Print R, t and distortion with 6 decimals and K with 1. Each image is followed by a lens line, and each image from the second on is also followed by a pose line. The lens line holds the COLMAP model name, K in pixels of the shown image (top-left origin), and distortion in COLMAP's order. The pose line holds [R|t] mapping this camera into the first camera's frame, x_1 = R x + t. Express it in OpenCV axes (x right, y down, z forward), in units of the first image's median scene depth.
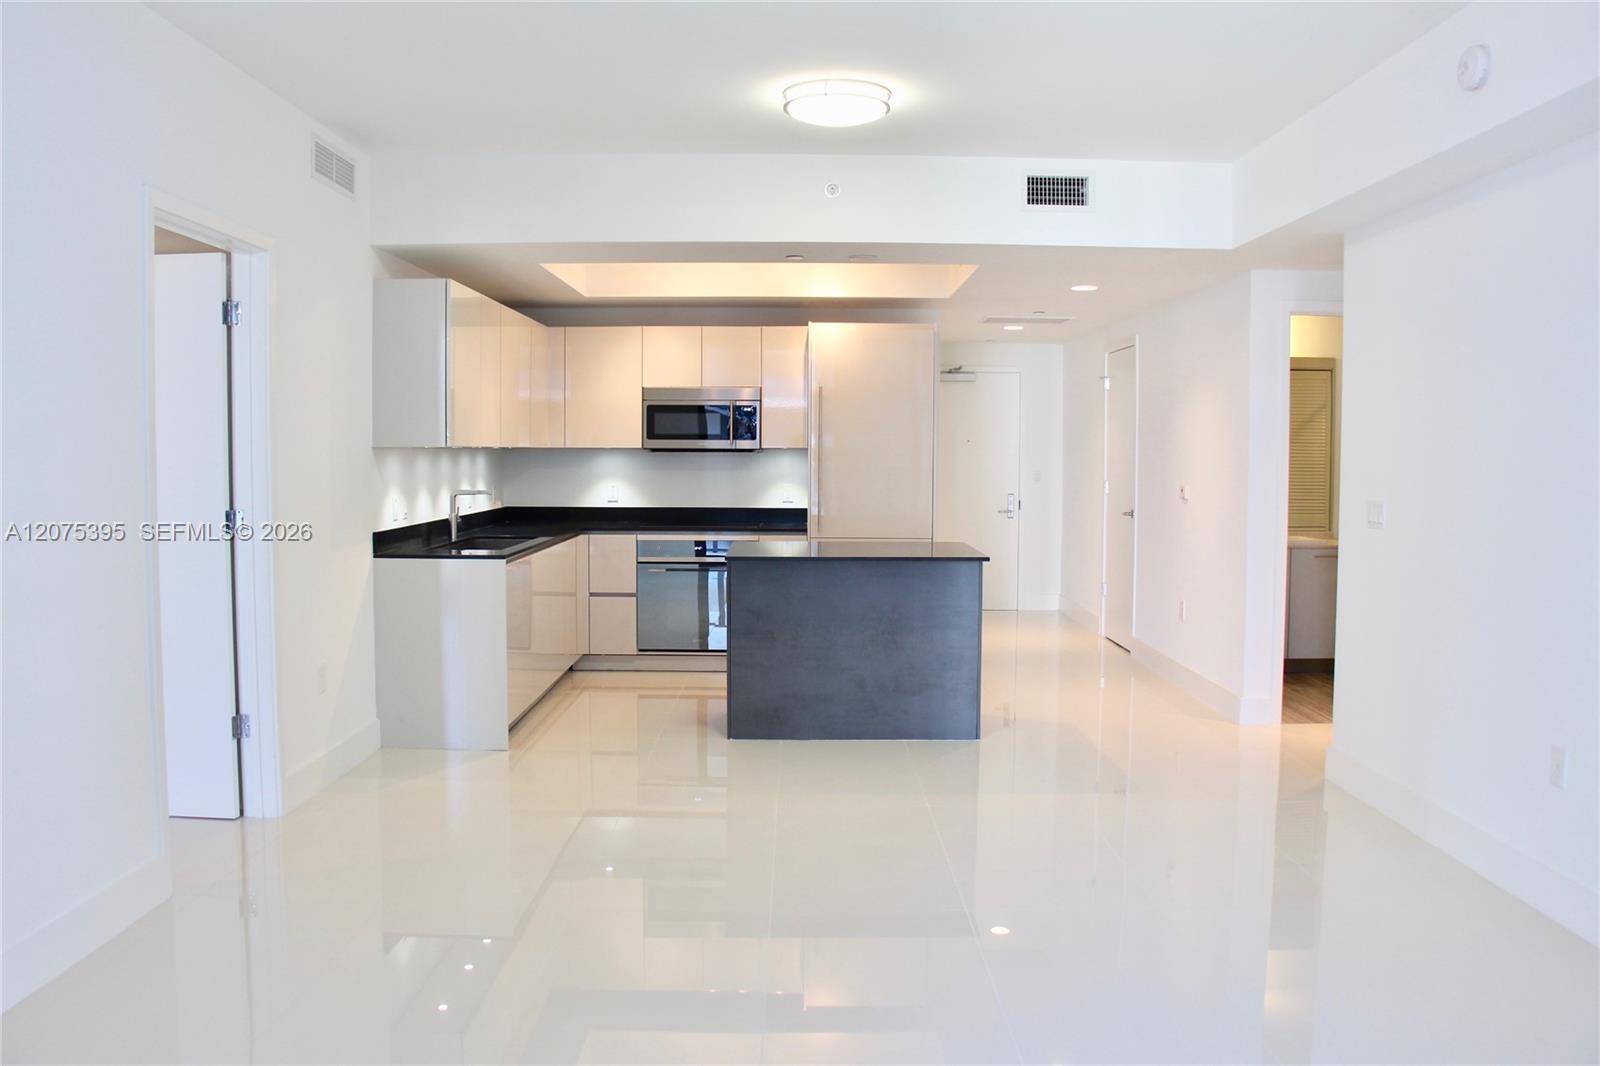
lens RADIAL K [[1270.5, 0, 800.0], [0, 1270.5, 533.0], [0, 0, 1]] dist [-0.169493, 0.085370]
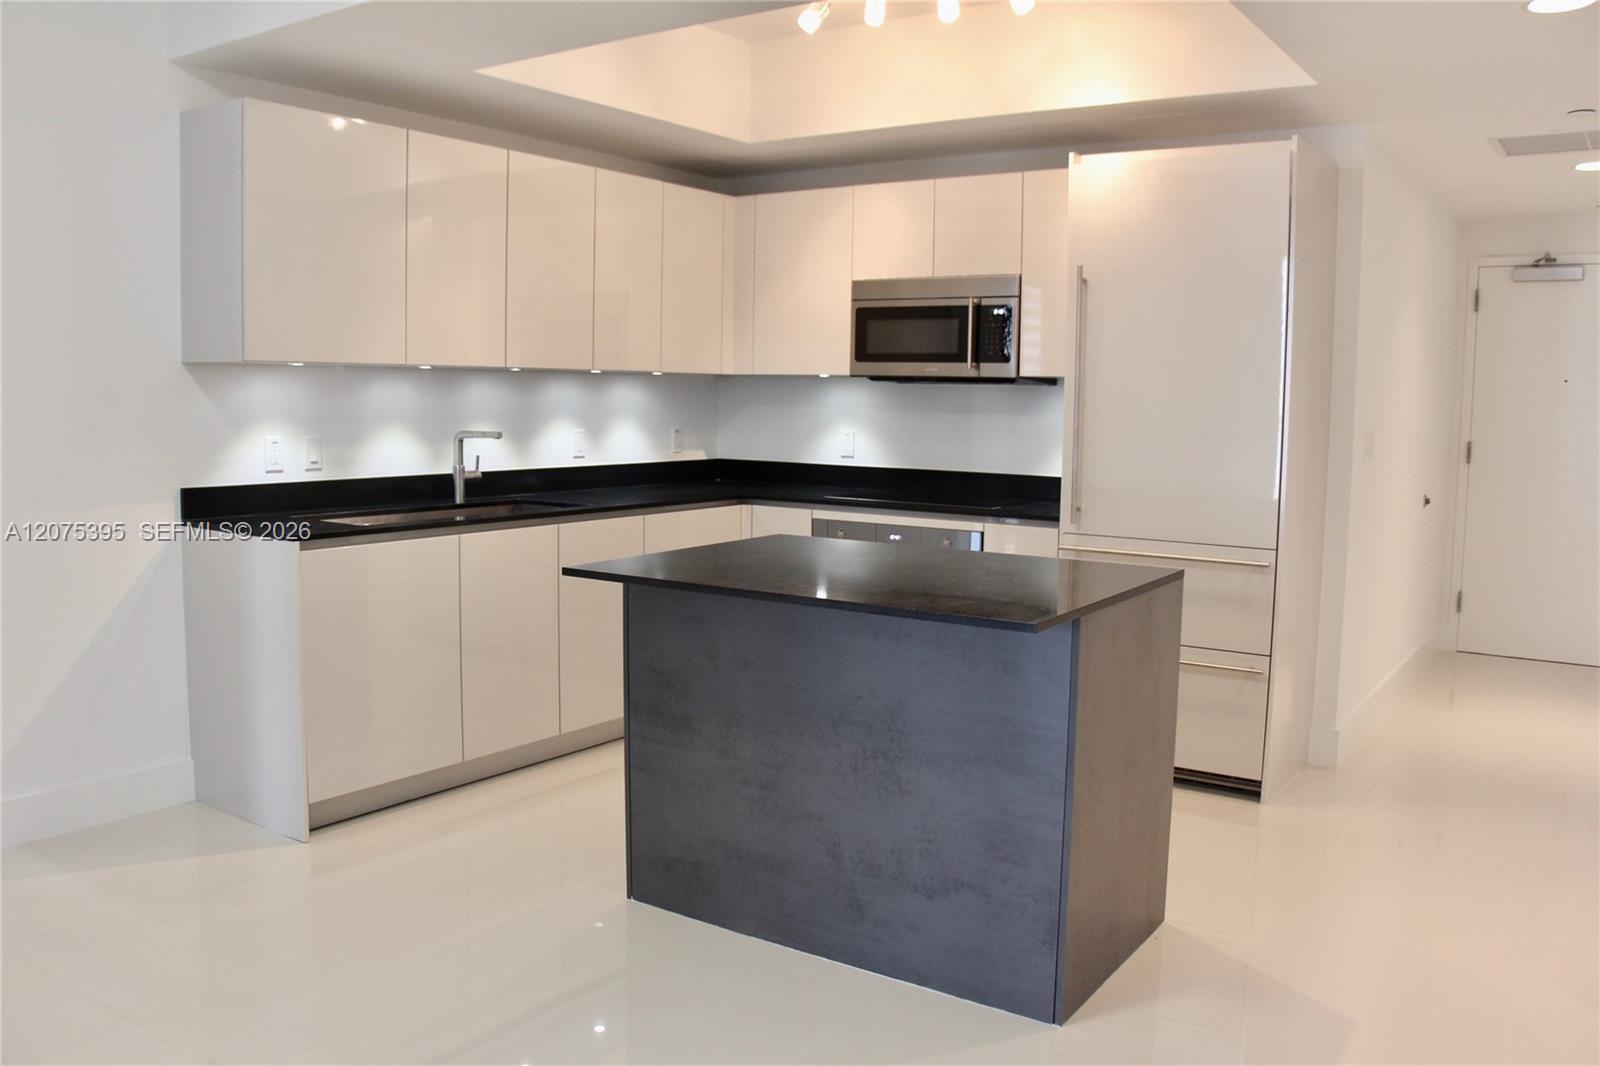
lens RADIAL K [[1299.8, 0, 800.0], [0, 1299.8, 533.0], [0, 0, 1]] dist [-0.175840, 0.099376]
pose [[0.822511, 0.068500, -0.564609, 0.232797], [-0.046993, 0.997511, 0.052563, -0.020909], [0.566804, -0.016702, 0.823683, 0.446118]]
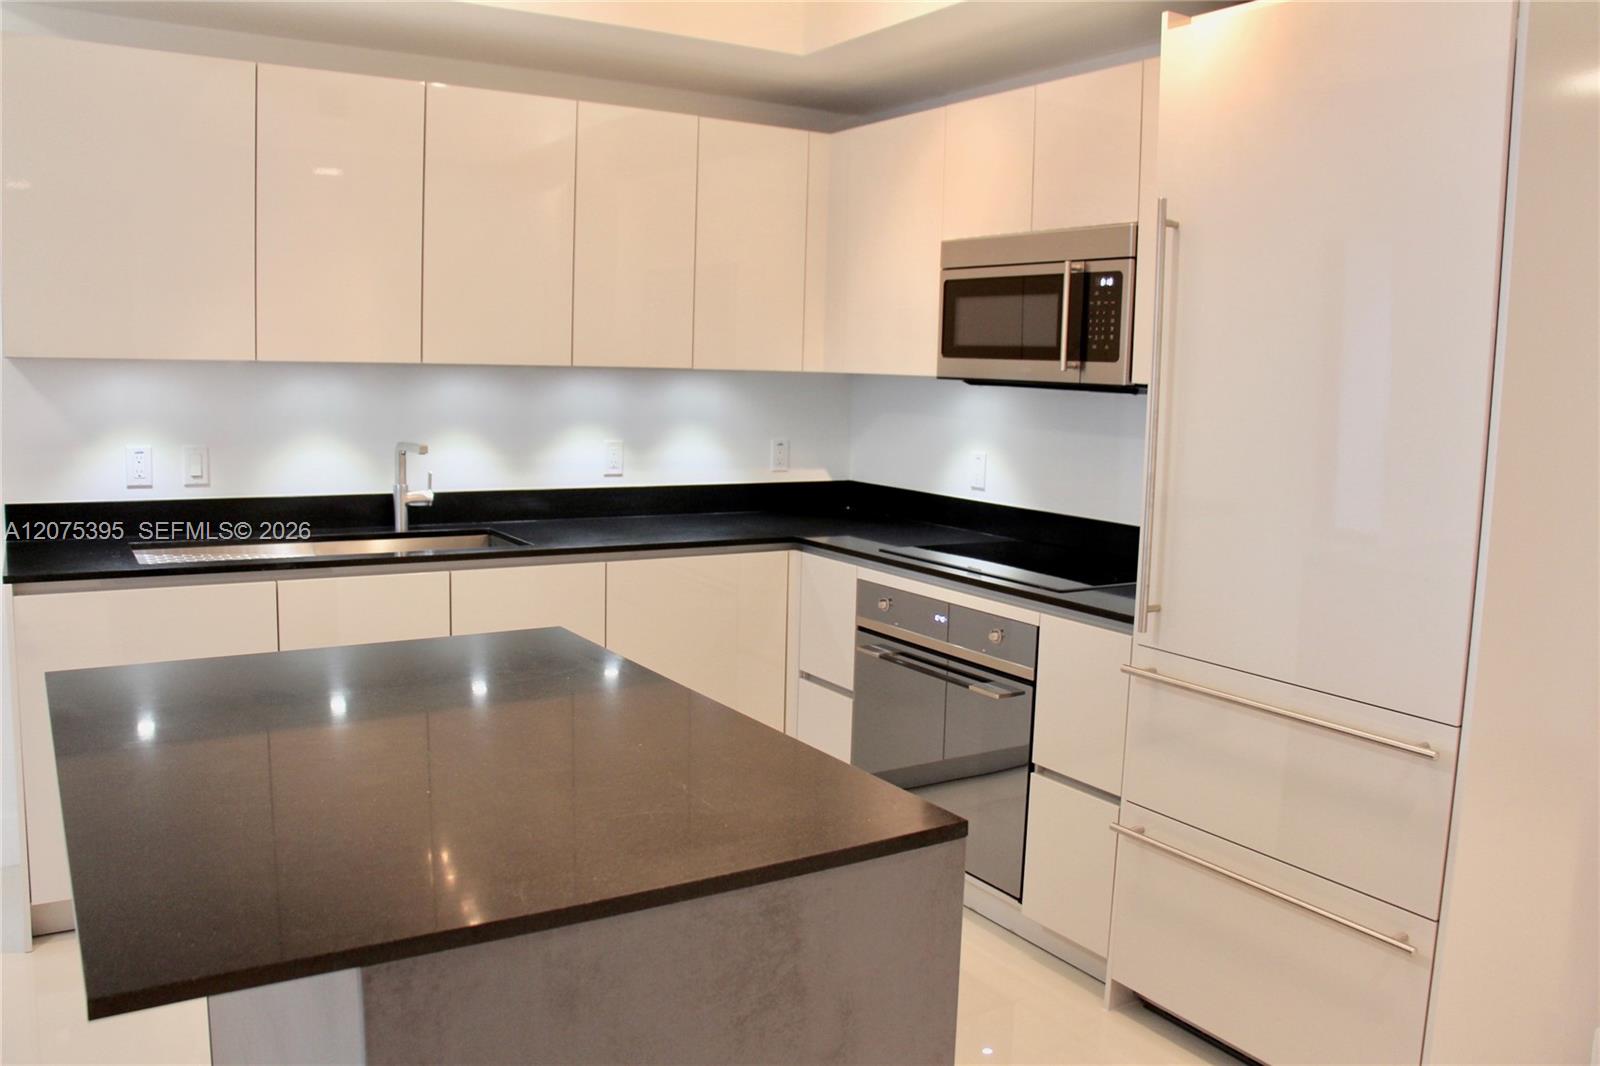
lens RADIAL K [[1299.8, 0, 800.0], [0, 1299.8, 533.0], [0, 0, 1]] dist [-0.175840, 0.099376]
pose [[0.531916, 0.116541, -0.838739, 0.243820], [-0.078752, 0.993000, 0.088032, -0.048947], [0.843127, 0.019226, 0.537370, 0.717099]]
